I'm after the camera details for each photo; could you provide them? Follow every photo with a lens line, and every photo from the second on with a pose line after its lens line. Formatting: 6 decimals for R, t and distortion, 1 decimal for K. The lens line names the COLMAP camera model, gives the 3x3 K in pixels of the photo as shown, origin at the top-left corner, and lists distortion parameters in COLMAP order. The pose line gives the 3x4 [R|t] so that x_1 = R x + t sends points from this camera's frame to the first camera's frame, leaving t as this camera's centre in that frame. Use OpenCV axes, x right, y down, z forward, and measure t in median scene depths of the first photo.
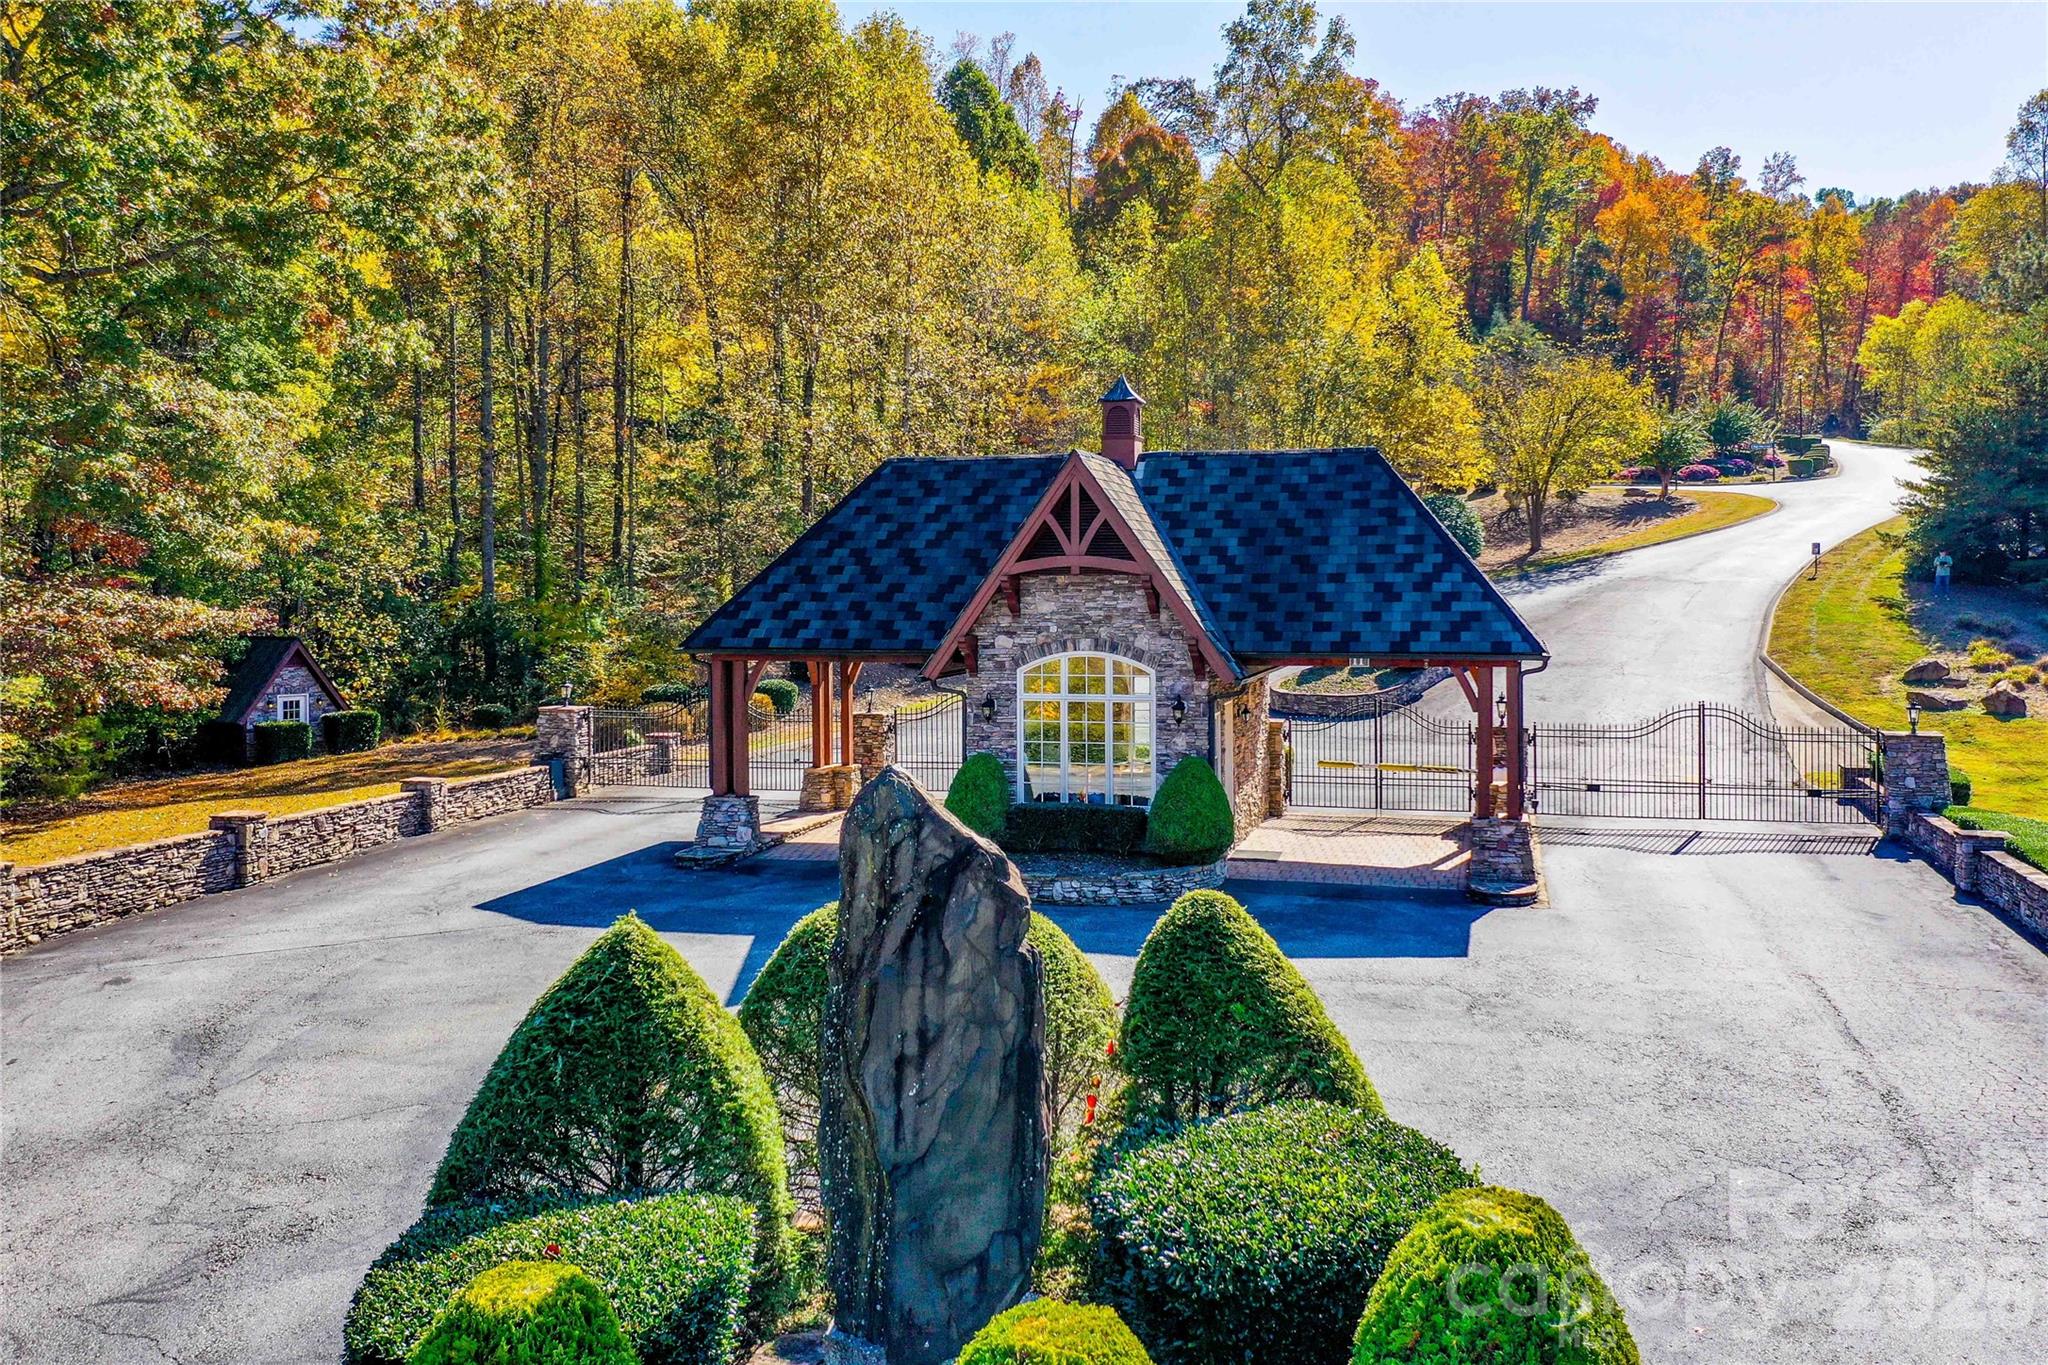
lens RADIAL K [[1663.7, 0, 1125.9], [0, 1663.7, 595.2], [0, 0, 1]] dist [-0.009608, -0.001111]
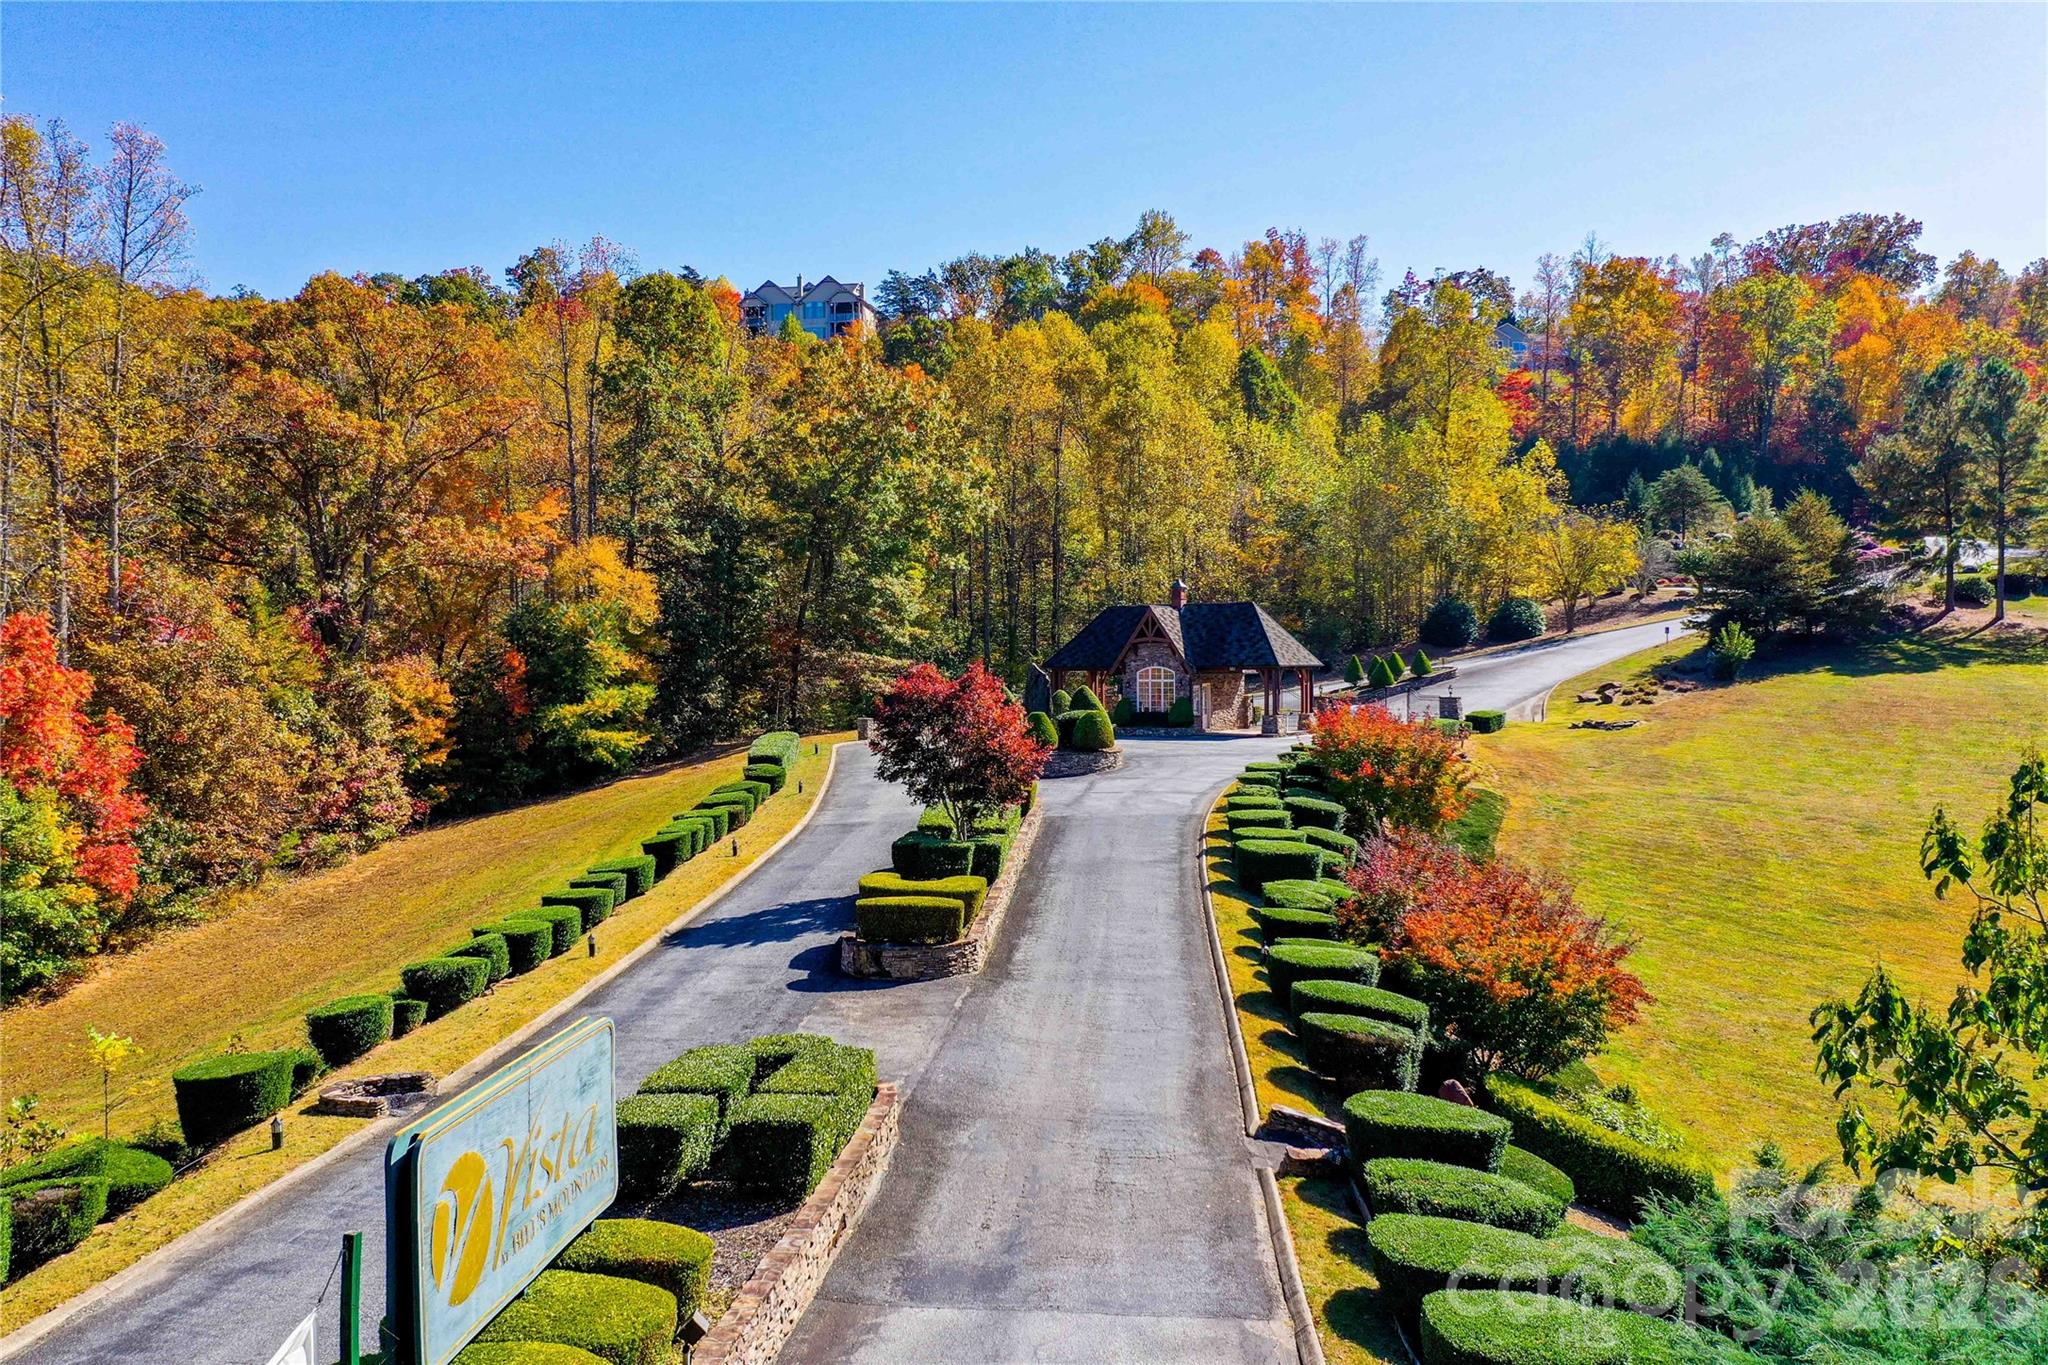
lens RADIAL K [[1582.9, 0, 1024.0], [0, 1582.9, 682.5], [0, 0, 1]] dist [0.003886, 0.001784]
pose [[0.941574, 0.000417, -0.336806, 0.717590], [0.000414, 0.999997, 0.002397, 0.053054], [0.336806, -0.002396, 0.941571, -1.864286]]
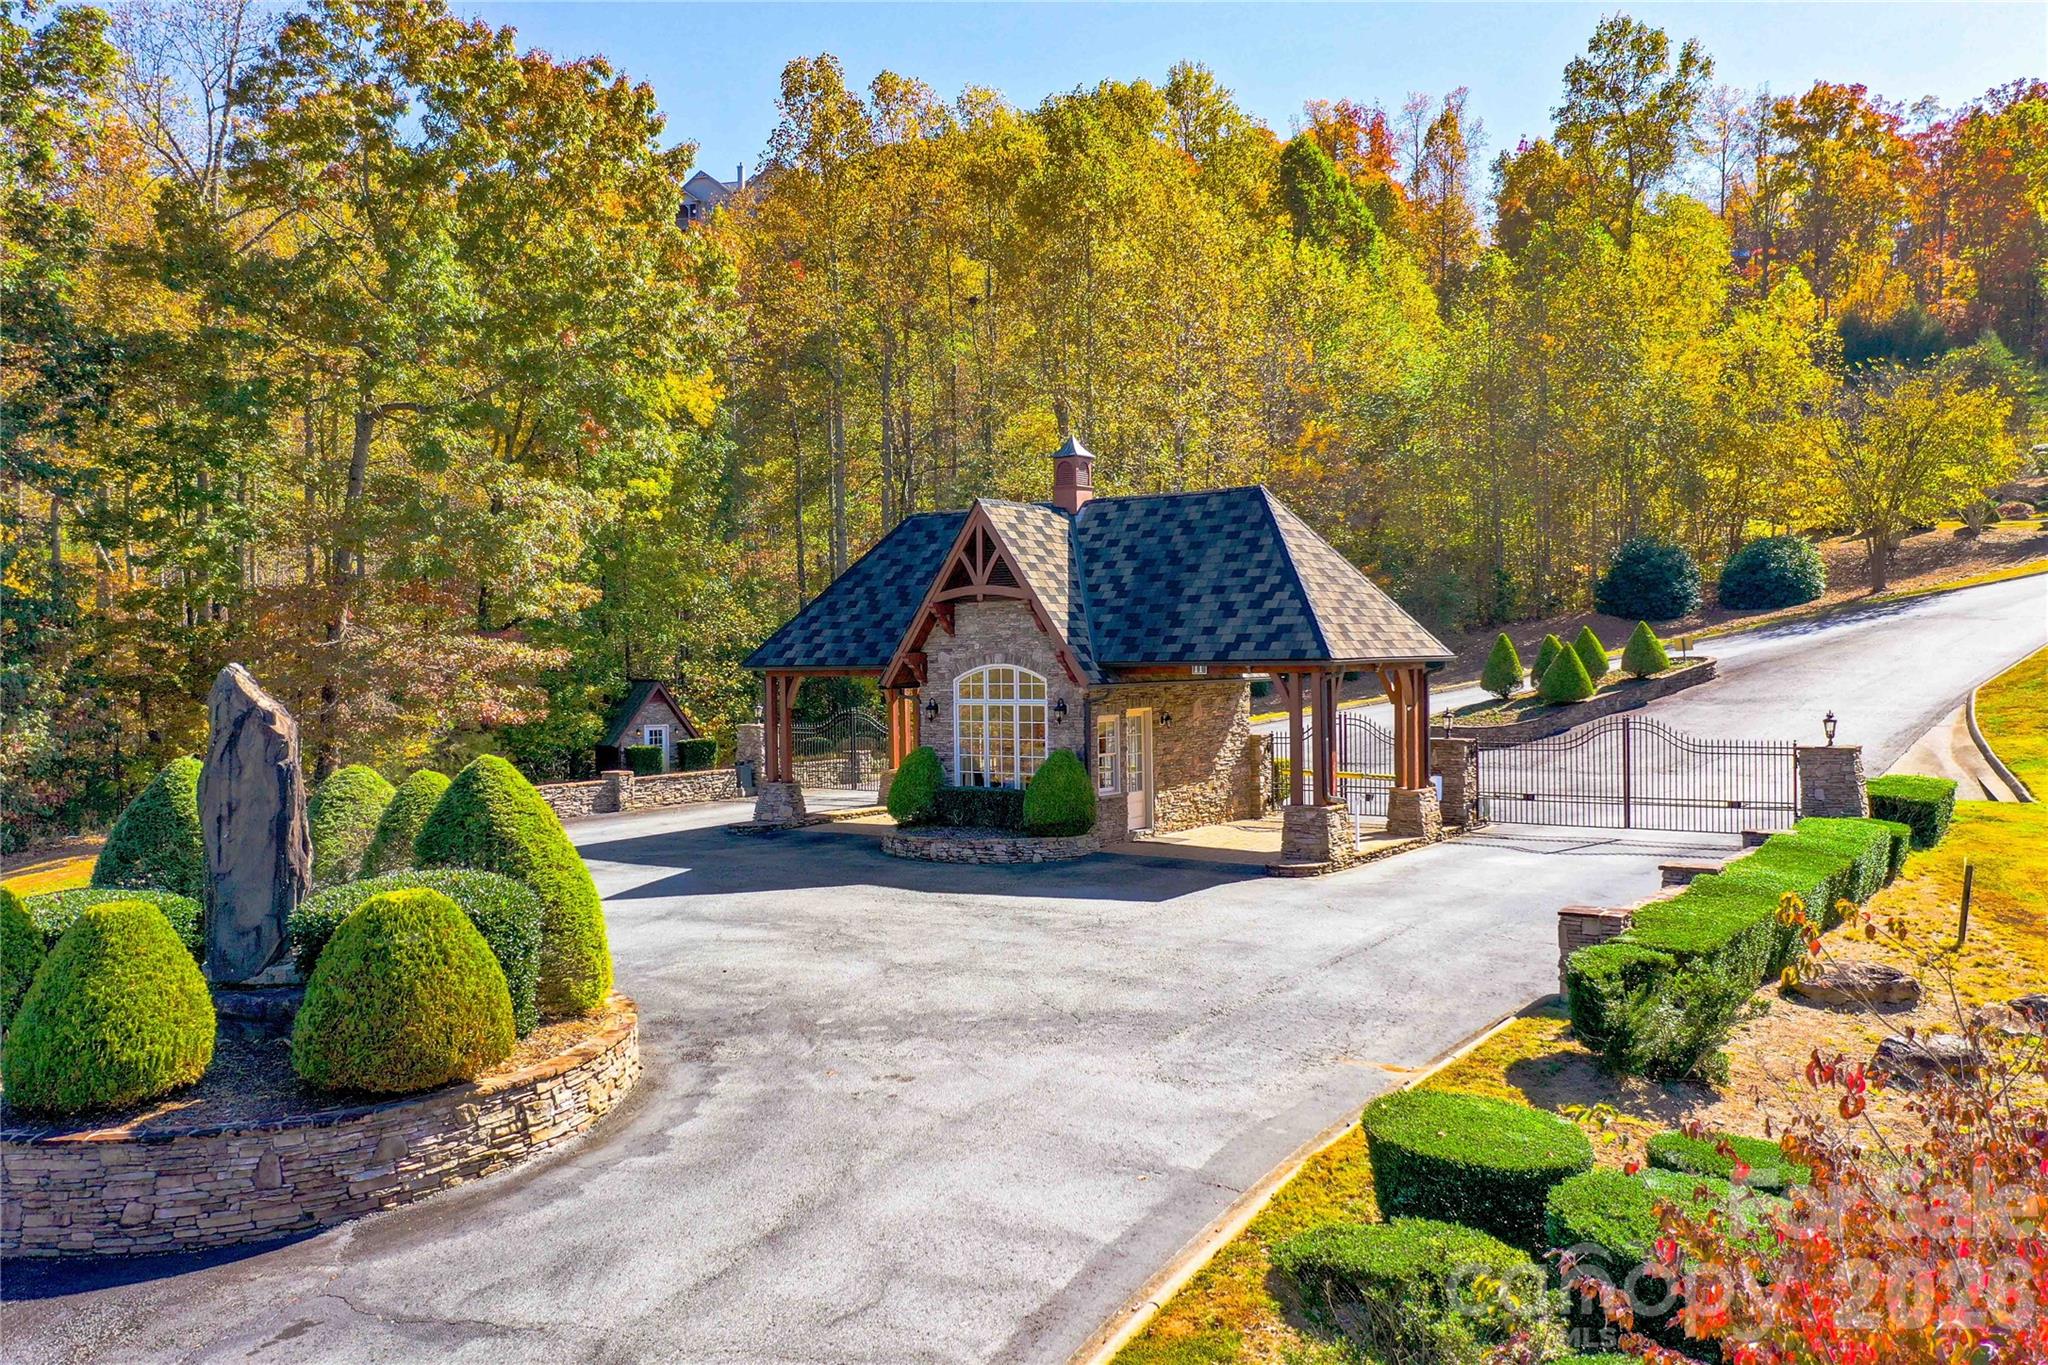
lens RADIAL K [[1655.6, 0, 995.6], [0, 1655.6, 679.9], [0, 0, 1]] dist [-0.003067, -0.003427]
pose [[0.921335, -0.003969, -0.388748, 0.406668], [0.007145, 0.999952, 0.006723, 0.033913], [0.388703, -0.008971, 0.921319, -0.110641]]
